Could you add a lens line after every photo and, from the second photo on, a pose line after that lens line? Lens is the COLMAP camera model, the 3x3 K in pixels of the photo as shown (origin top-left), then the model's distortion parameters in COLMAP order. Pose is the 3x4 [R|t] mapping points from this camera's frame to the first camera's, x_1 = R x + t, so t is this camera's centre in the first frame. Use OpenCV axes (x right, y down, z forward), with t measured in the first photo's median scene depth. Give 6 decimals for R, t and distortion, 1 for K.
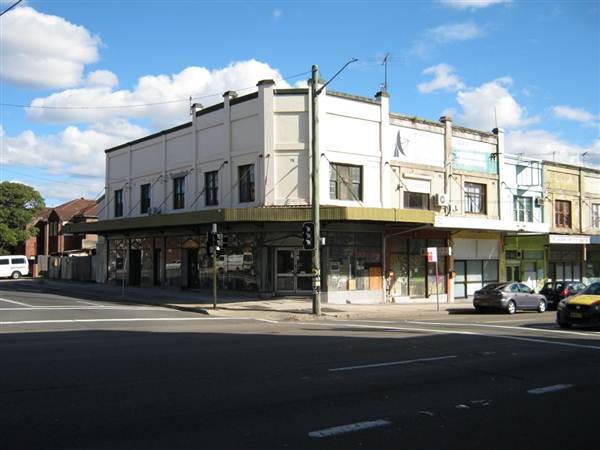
lens RADIAL K [[691.5, 0, 294.6], [0, 691.5, 213.0], [0, 0, 1]] dist [-0.063786, 0.021245]
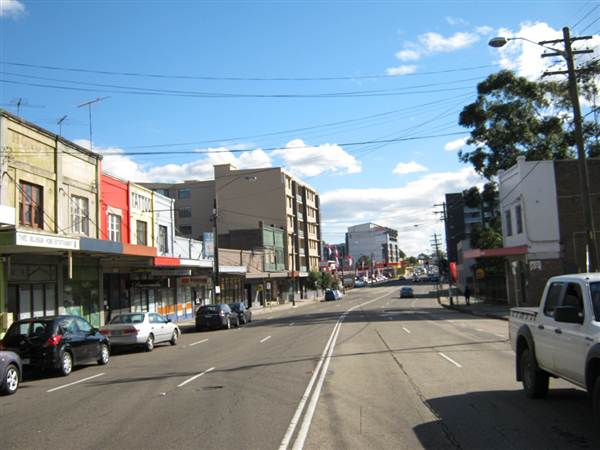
lens RADIAL K [[621.3, 0, 278.4], [0, 621.3, 215.6], [0, 0, 1]] dist [-0.091660, 0.008578]
pose [[0.689904, 0.039042, 0.722847, 0.188968], [0.002676, 0.998400, -0.056480, 0.053721], [-0.723896, 0.040900, 0.688696, 0.586418]]
